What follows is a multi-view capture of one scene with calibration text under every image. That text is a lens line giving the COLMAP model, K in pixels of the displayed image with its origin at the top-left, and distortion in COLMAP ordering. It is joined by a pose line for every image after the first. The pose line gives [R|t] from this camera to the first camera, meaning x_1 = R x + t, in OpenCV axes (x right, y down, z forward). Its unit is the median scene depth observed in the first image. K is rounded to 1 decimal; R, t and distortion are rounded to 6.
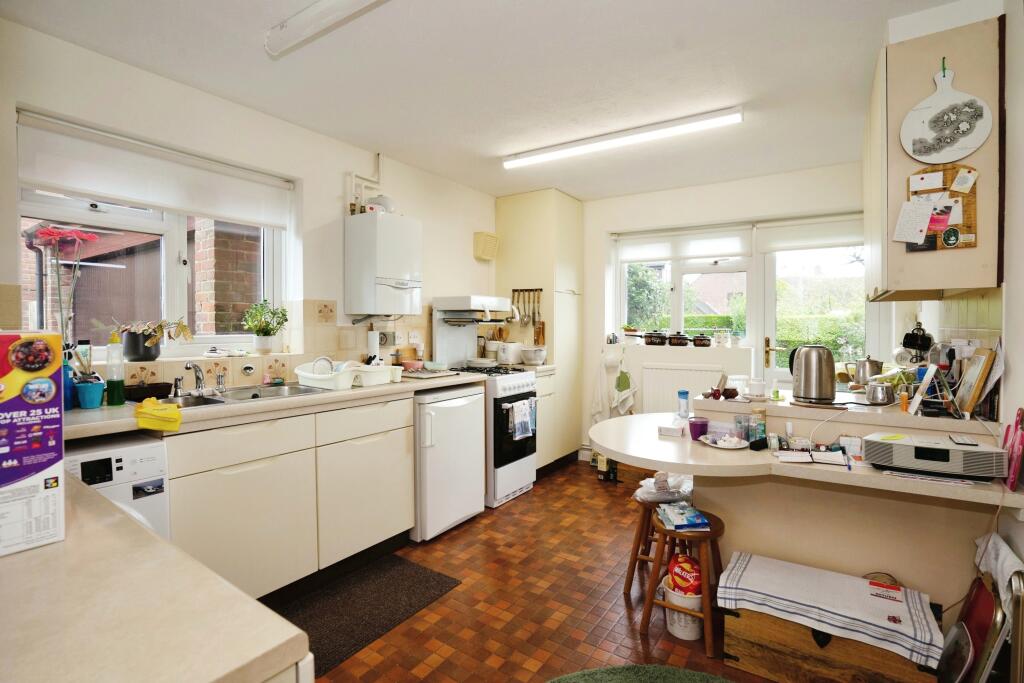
lens RADIAL K [[479.7, 0, 509.8], [0, 479.7, 322.6], [0, 0, 1]] dist [-0.054536, 0.021015]
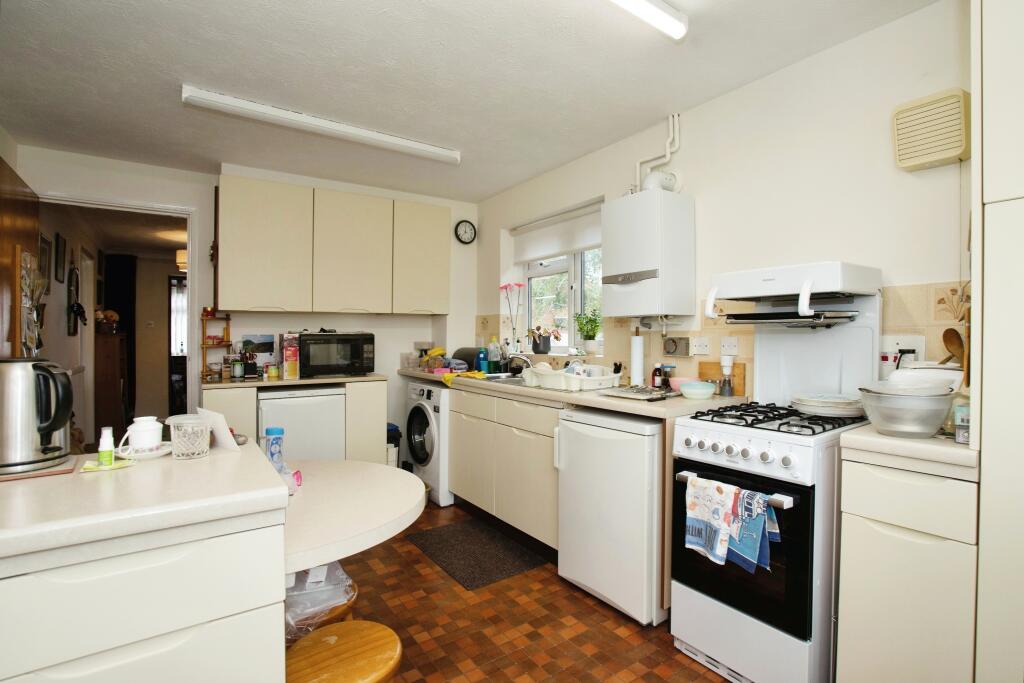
lens RADIAL K [[479.7, 0, 509.8], [0, 479.7, 322.6], [0, 0, 1]] dist [-0.054536, 0.021015]
pose [[-0.352969, -0.023698, -0.935335, 0.836284], [0.015908, 0.999383, -0.031324, 0.023374], [0.935500, -0.025936, -0.352374, 1.500916]]
